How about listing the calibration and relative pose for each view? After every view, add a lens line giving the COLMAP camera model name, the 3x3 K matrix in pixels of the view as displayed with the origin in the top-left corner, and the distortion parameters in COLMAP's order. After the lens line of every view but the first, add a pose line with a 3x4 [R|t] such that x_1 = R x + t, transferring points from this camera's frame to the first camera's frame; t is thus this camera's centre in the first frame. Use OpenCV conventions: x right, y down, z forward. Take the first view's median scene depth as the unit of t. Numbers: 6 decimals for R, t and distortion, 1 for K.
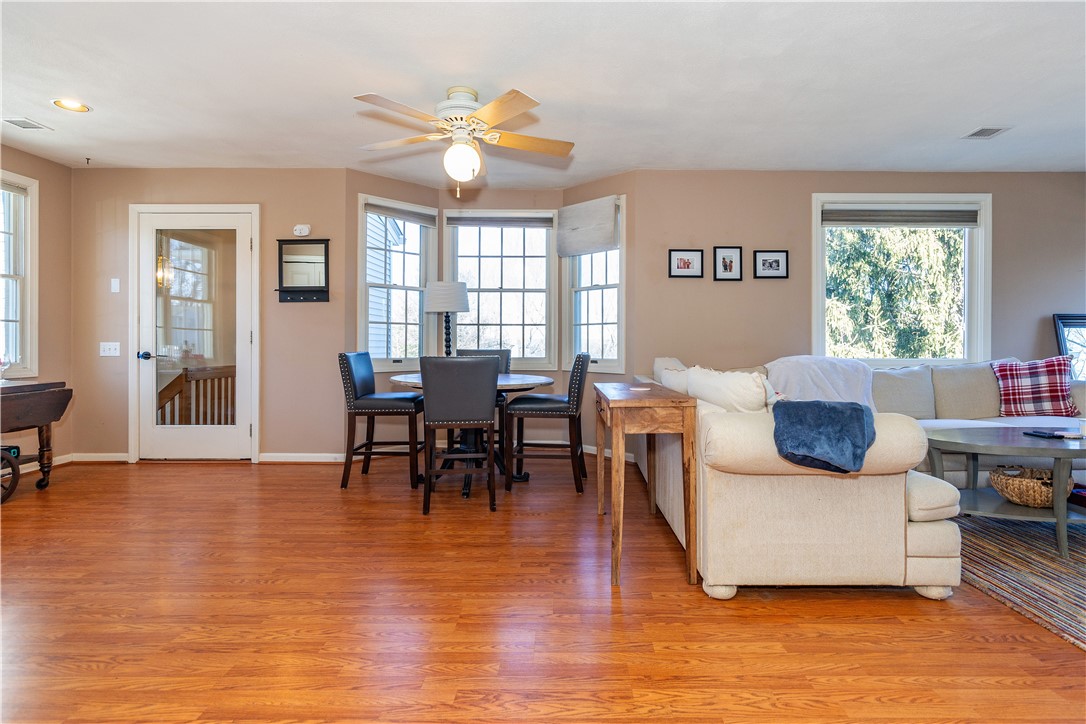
lens RADIAL K [[634.1, 0, 541.7], [0, 634.1, 346.1], [0, 0, 1]] dist [0.002276, -0.000340]
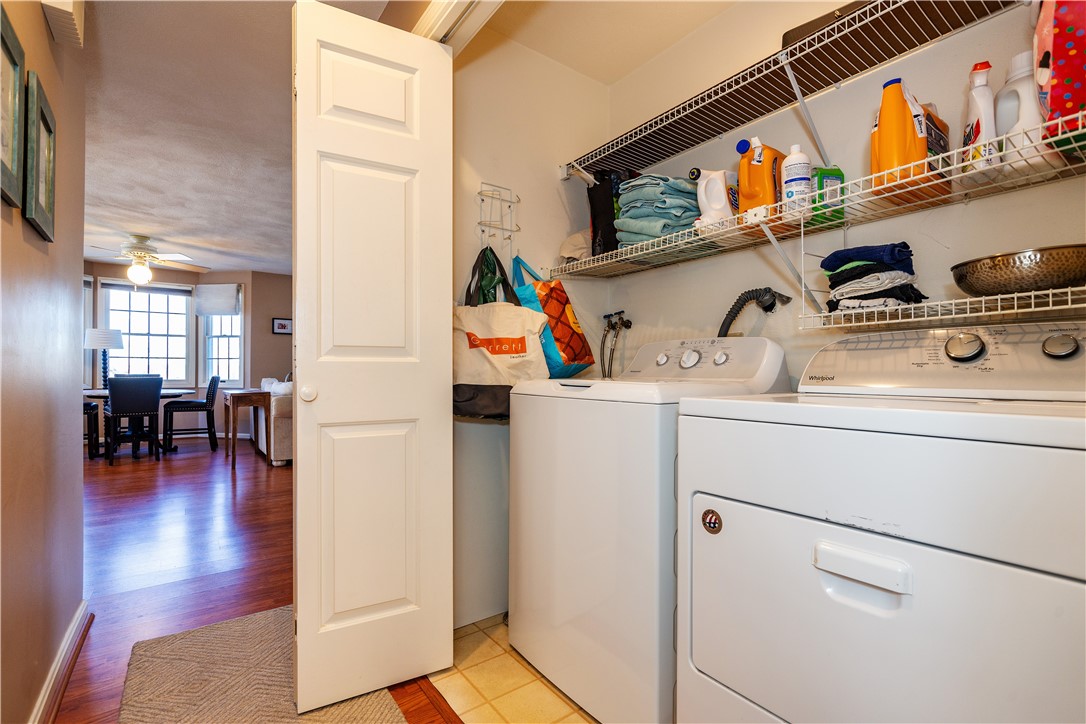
lens RADIAL K [[492.5, 0, 541.5], [0, 492.5, 370.8], [0, 0, 1]] dist [0.001621, 0.000374]
pose [[0.791026, 0.000718, 0.611783, -0.052897], [0.001497, 0.999994, -0.003108, 0.002082], [-0.611781, 0.003374, 0.791020, -0.602425]]
